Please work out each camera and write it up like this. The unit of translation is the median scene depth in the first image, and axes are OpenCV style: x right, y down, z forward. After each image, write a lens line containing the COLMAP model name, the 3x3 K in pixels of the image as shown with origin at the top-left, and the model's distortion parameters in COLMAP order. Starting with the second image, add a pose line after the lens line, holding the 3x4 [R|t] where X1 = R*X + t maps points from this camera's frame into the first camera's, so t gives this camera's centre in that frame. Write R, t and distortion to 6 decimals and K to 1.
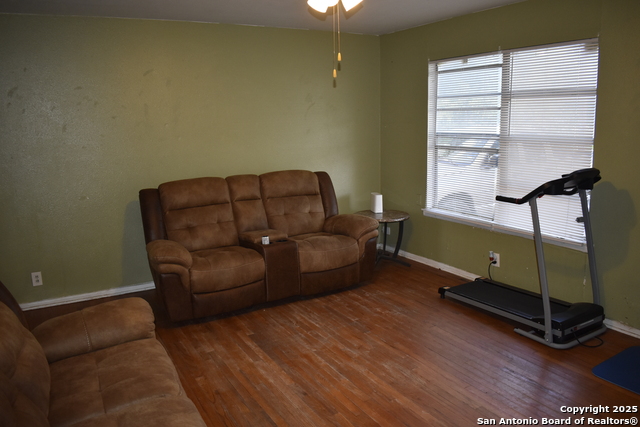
lens RADIAL K [[510.7, 0, 321.2], [0, 510.7, 215.0], [0, 0, 1]] dist [-0.076061, -0.023233]
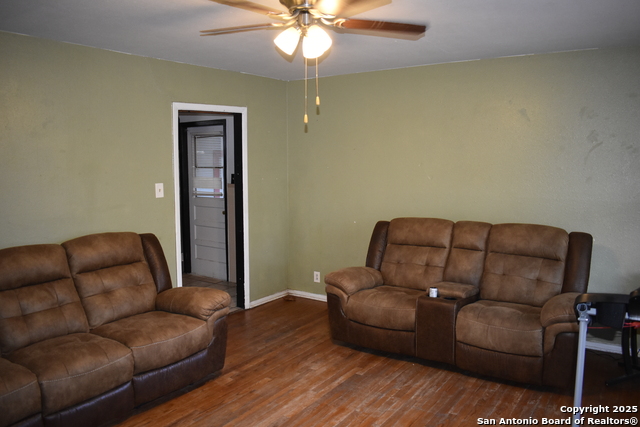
lens RADIAL K [[510.7, 0, 320.5], [0, 510.7, 214.1], [0, 0, 1]] dist [-0.076061, -0.023233]
pose [[0.416516, 0.115424, -0.901771, 0.639325], [-0.174022, 0.983689, 0.045530, -0.099394], [0.892317, 0.137964, 0.429809, 0.423018]]
